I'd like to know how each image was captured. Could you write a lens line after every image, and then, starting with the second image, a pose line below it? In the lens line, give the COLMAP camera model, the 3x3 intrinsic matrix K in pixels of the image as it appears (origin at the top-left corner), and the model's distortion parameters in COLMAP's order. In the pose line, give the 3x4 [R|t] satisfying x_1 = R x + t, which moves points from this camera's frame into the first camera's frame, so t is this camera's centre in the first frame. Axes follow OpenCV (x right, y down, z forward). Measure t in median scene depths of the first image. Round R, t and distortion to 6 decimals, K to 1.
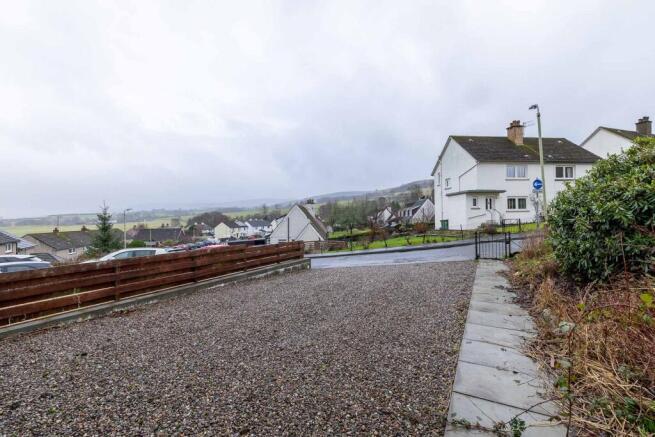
lens RADIAL K [[286.9, 0, 328.4], [0, 286.9, 216.2], [0, 0, 1]] dist [-0.001560, 0.000098]
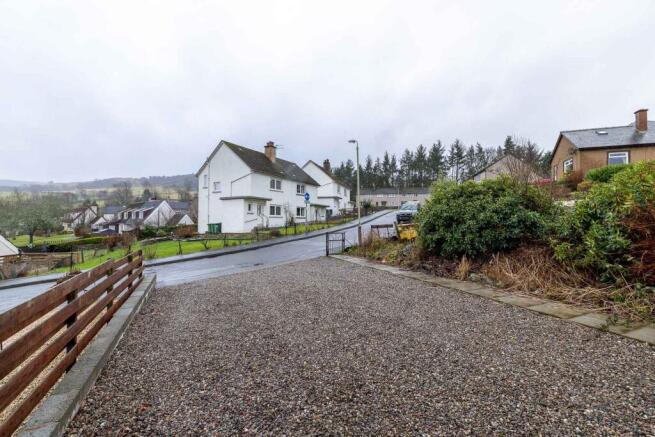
lens RADIAL K [[286.9, 0, 328.4], [0, 286.9, 216.2], [0, 0, 1]] dist [-0.001560, 0.000098]
pose [[0.574688, 0.036644, 0.817552, -0.177981], [-0.021896, 0.999328, -0.029399, 0.008270], [-0.818080, -0.001006, 0.575104, 0.115341]]
